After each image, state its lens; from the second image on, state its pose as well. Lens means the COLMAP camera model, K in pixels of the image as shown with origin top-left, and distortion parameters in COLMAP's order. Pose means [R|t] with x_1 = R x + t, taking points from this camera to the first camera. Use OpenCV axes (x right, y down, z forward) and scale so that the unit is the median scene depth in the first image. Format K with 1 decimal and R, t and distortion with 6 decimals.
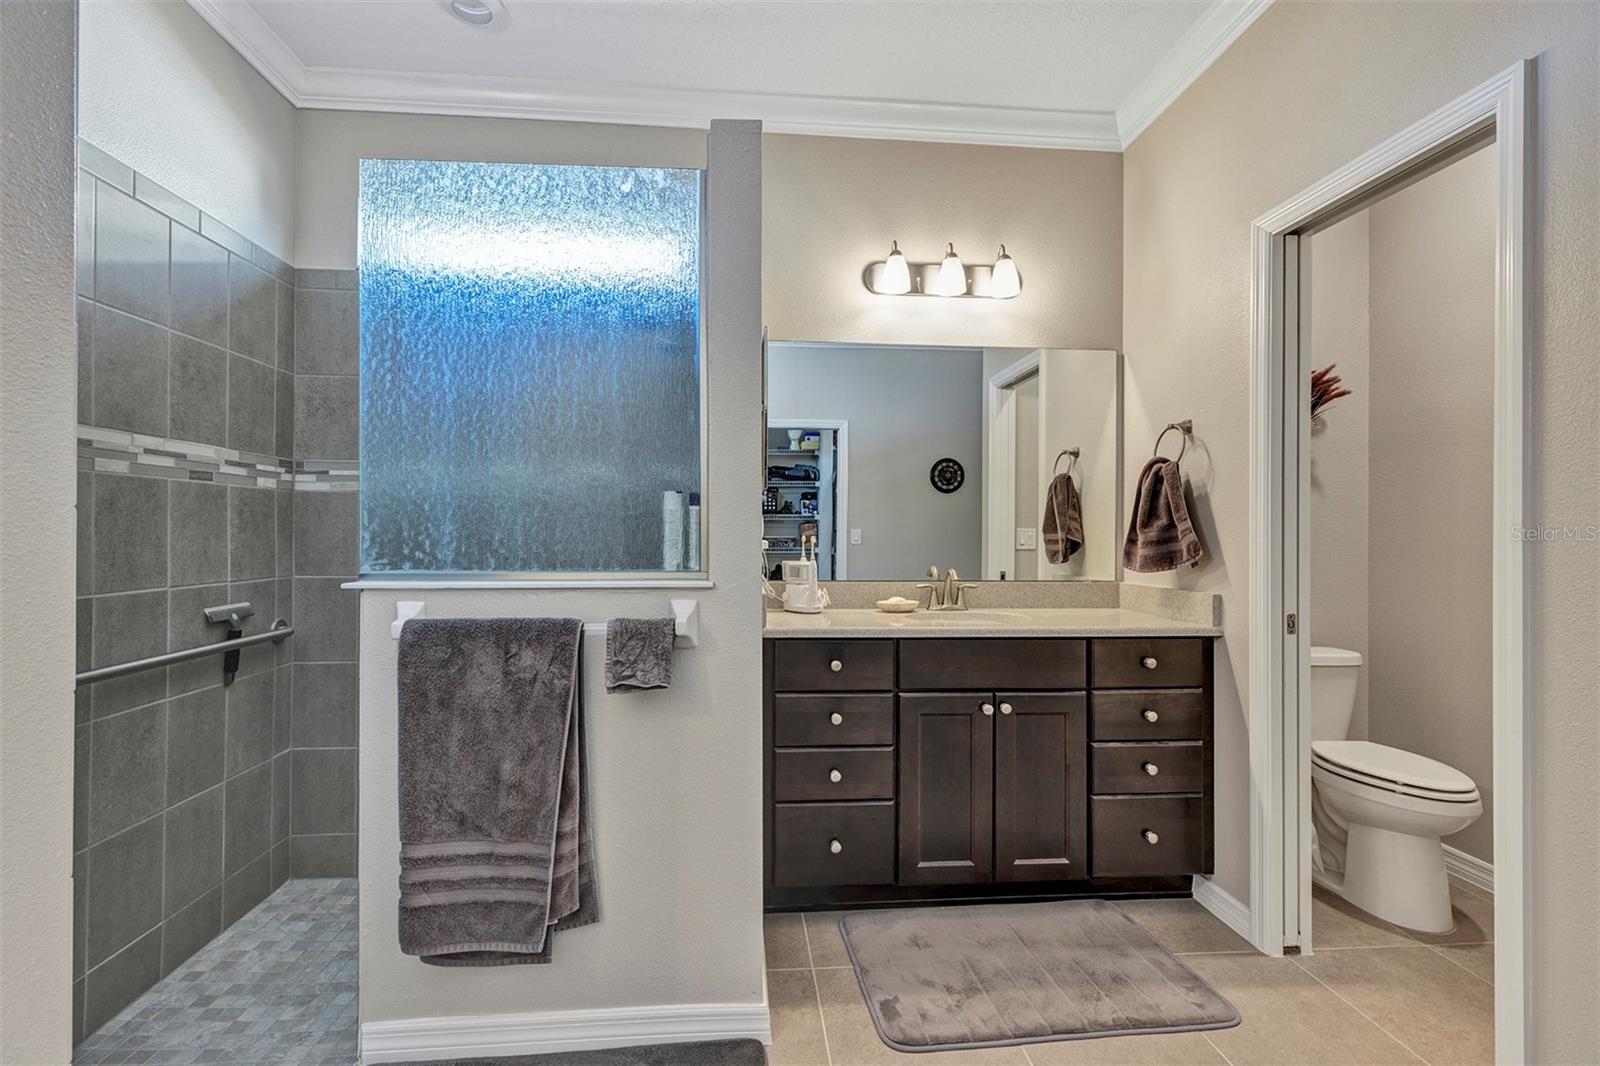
lens RADIAL K [[725.0, 0, 791.0], [0, 725.0, 528.6], [0, 0, 1]] dist [0.007991, -0.000067]
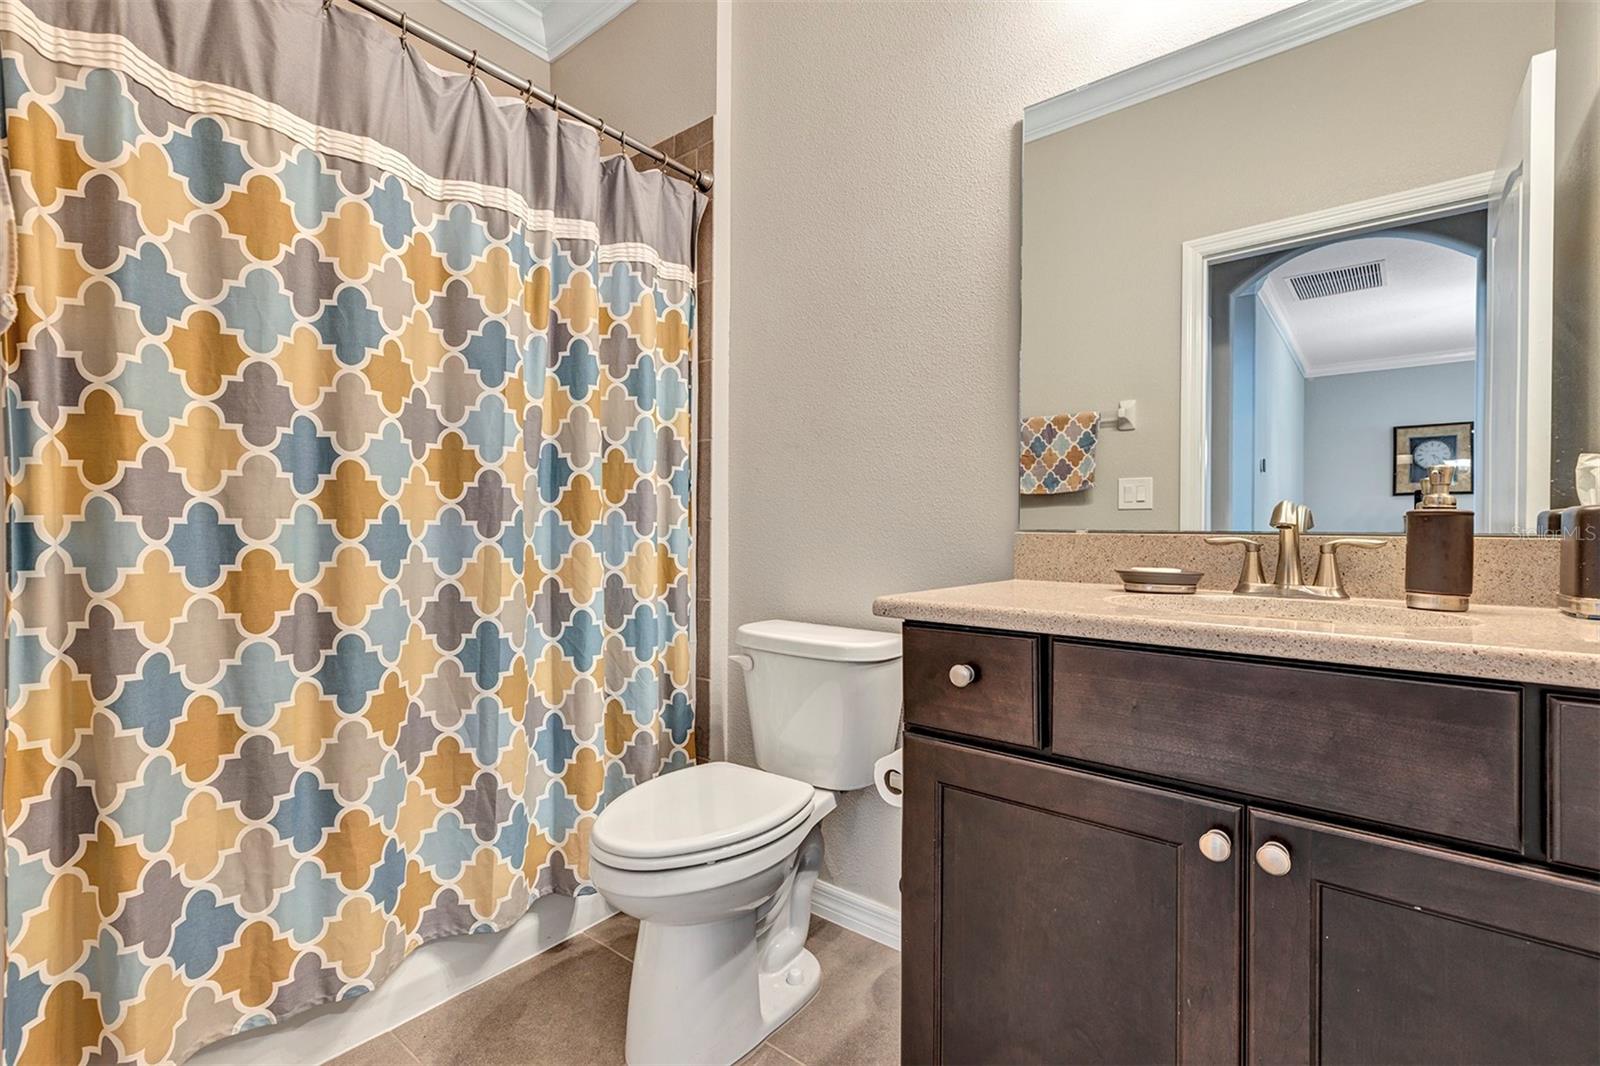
lens RADIAL K [[725.0, 0, 791.0], [0, 725.0, 528.6], [0, 0, 1]] dist [0.007991, -0.000067]
pose [[0.716054, 0.002004, -0.698042, 0.340694], [-0.003136, 0.999995, -0.000346, 0.081882], [0.698038, 0.002436, 0.716057, 0.537923]]
